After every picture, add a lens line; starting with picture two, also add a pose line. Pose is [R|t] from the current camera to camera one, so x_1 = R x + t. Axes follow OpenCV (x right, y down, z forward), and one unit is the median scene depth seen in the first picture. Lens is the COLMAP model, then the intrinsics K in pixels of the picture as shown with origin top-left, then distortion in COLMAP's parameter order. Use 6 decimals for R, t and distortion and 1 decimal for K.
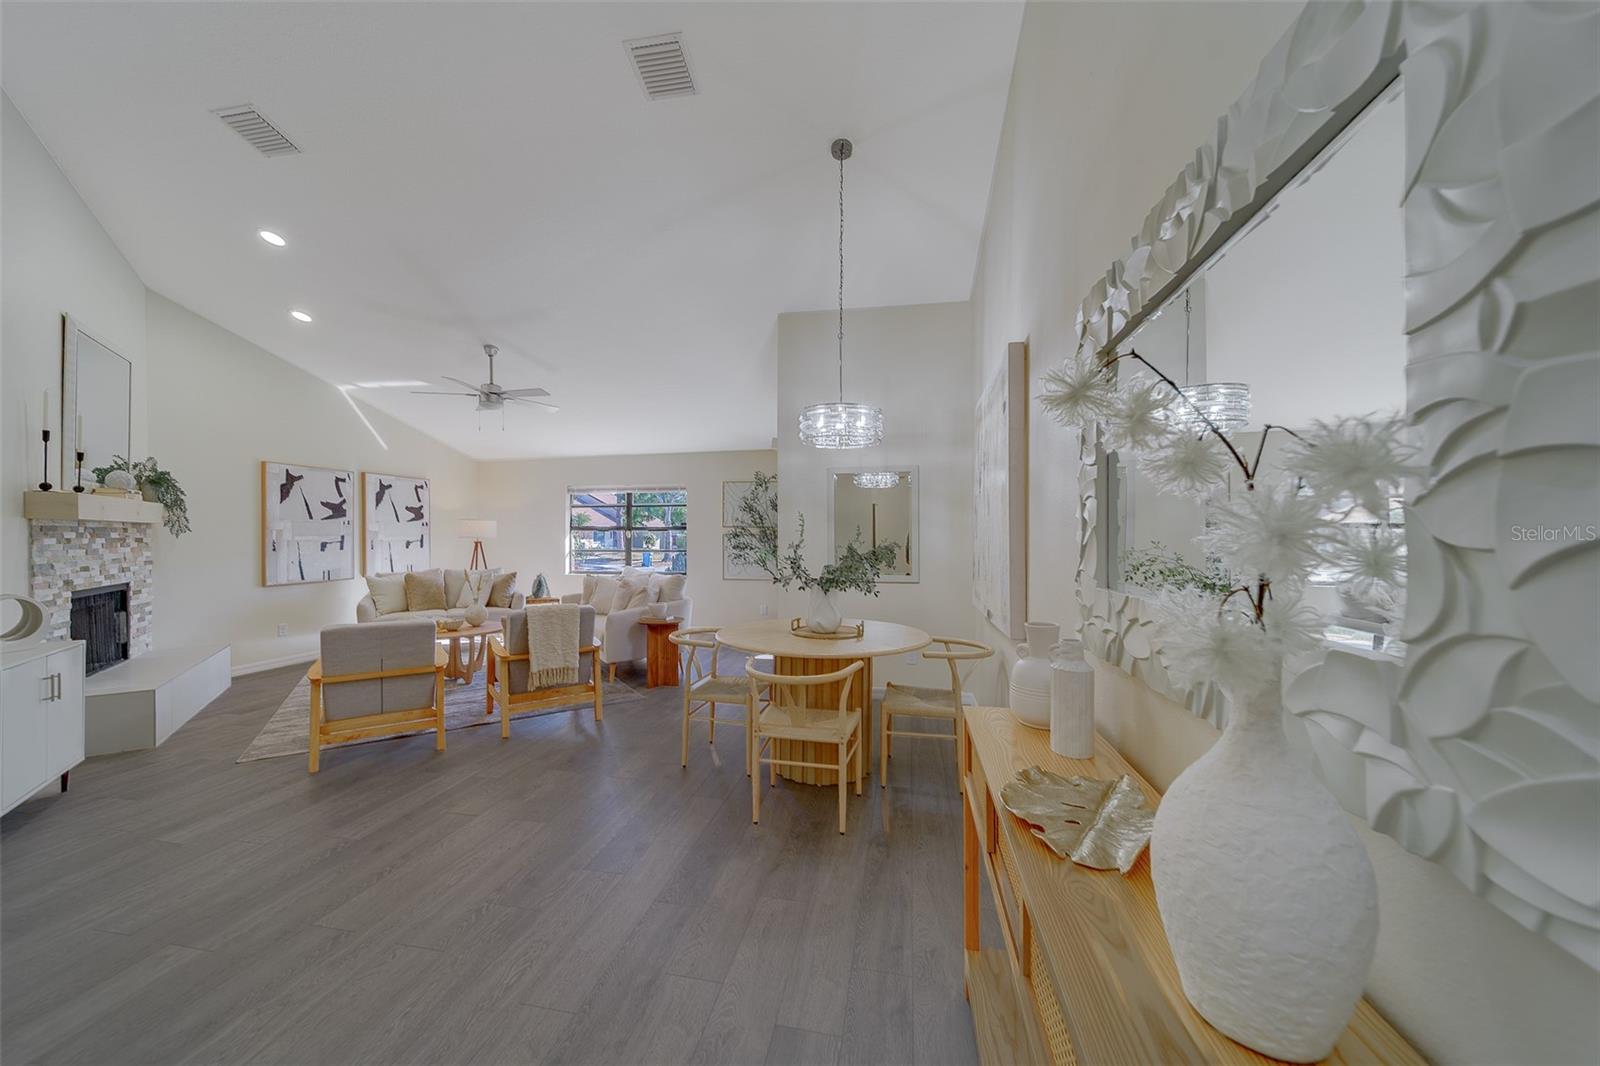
lens RADIAL K [[578.2, 0, 794.9], [0, 578.2, 539.0], [0, 0, 1]] dist [0.012150, 0.000057]
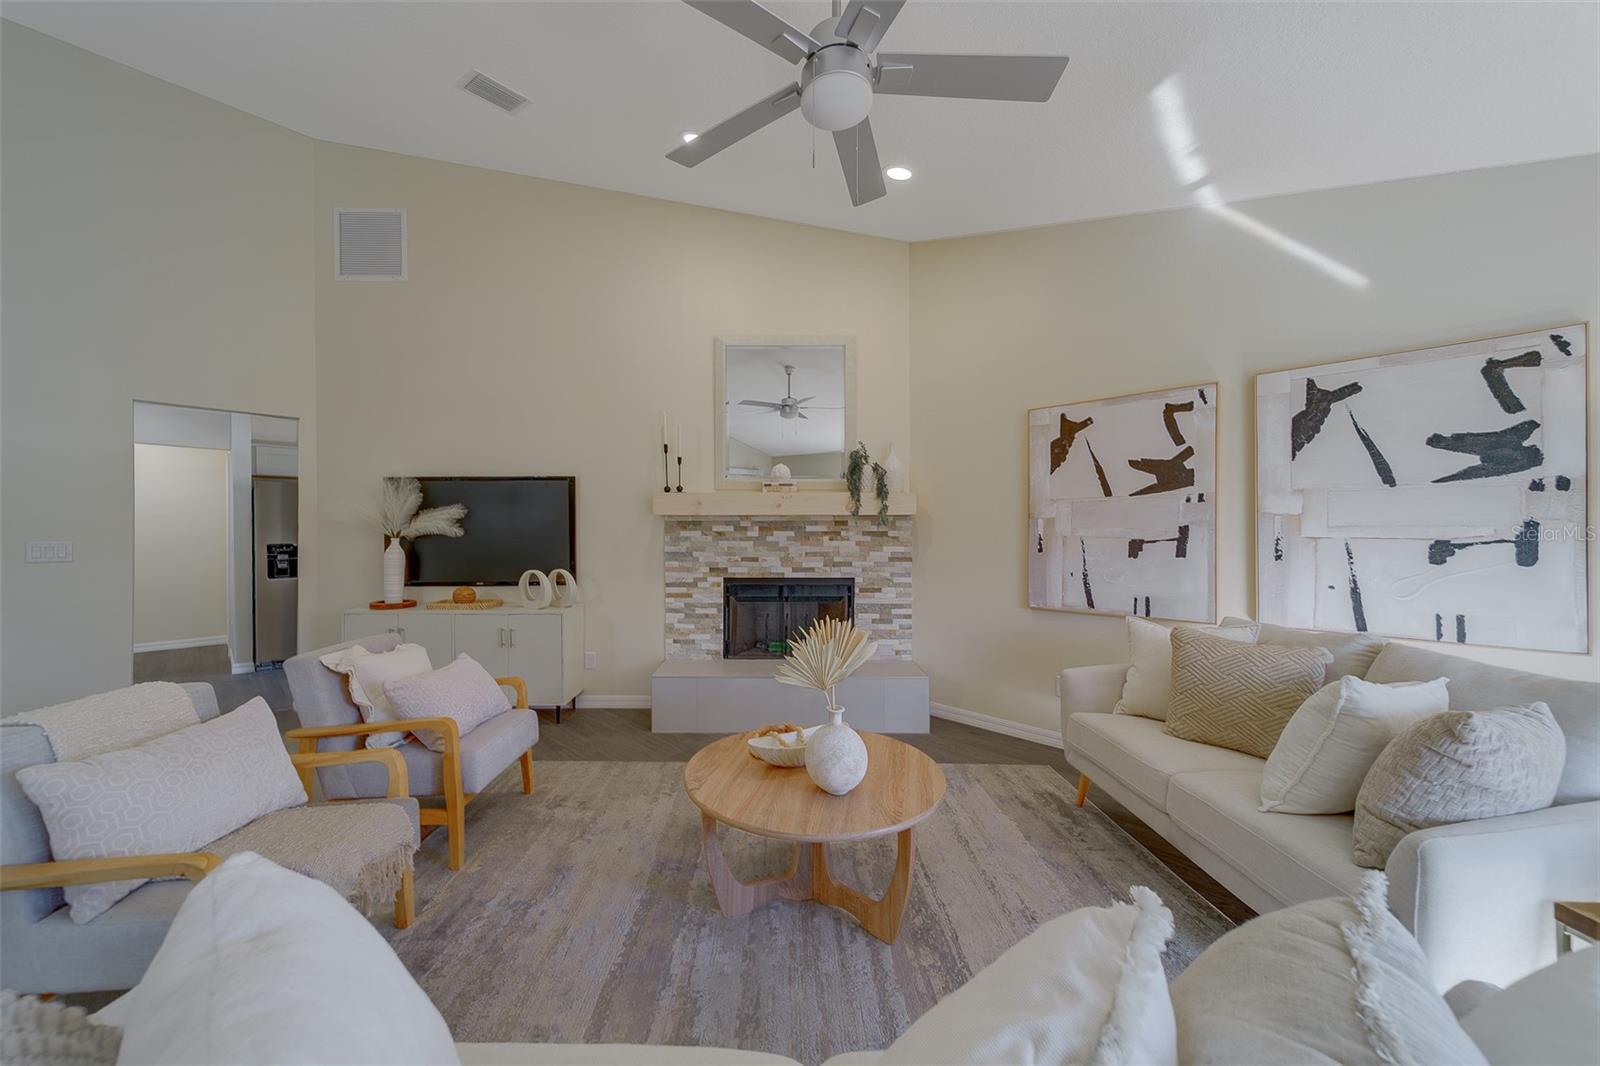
lens RADIAL K [[578.2, 0, 766.9], [0, 578.2, 531.3], [0, 0, 1]] dist [0.012150, 0.000057]
pose [[-0.572158, 0.002112, -0.820141, -0.205511], [-0.001301, 0.999993, 0.003482, -0.003216], [0.820142, 0.003059, -0.572151, 1.001850]]
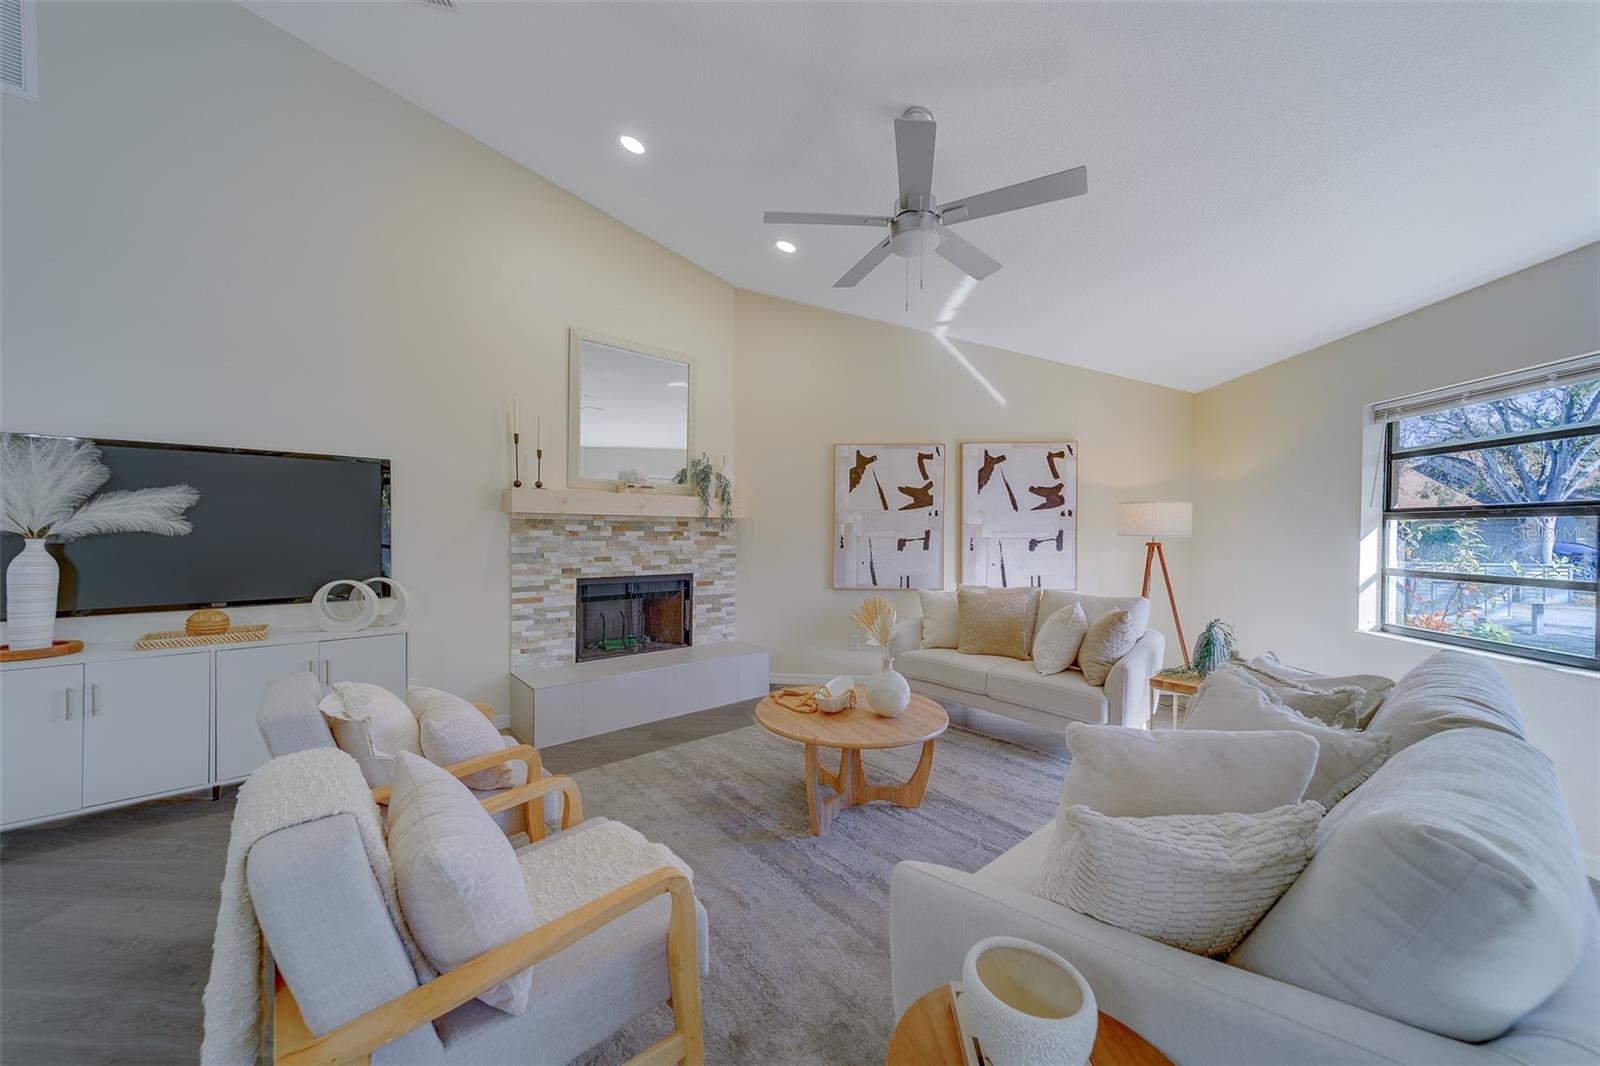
lens RADIAL K [[578.2, 0, 783.8], [0, 578.2, 532.9], [0, 0, 1]] dist [0.012150, 0.000057]
pose [[0.115972, 0.004910, -0.993240, -0.058192], [-0.012083, 0.999921, 0.003532, -0.003482], [0.993179, 0.011592, 0.116022, 0.736346]]
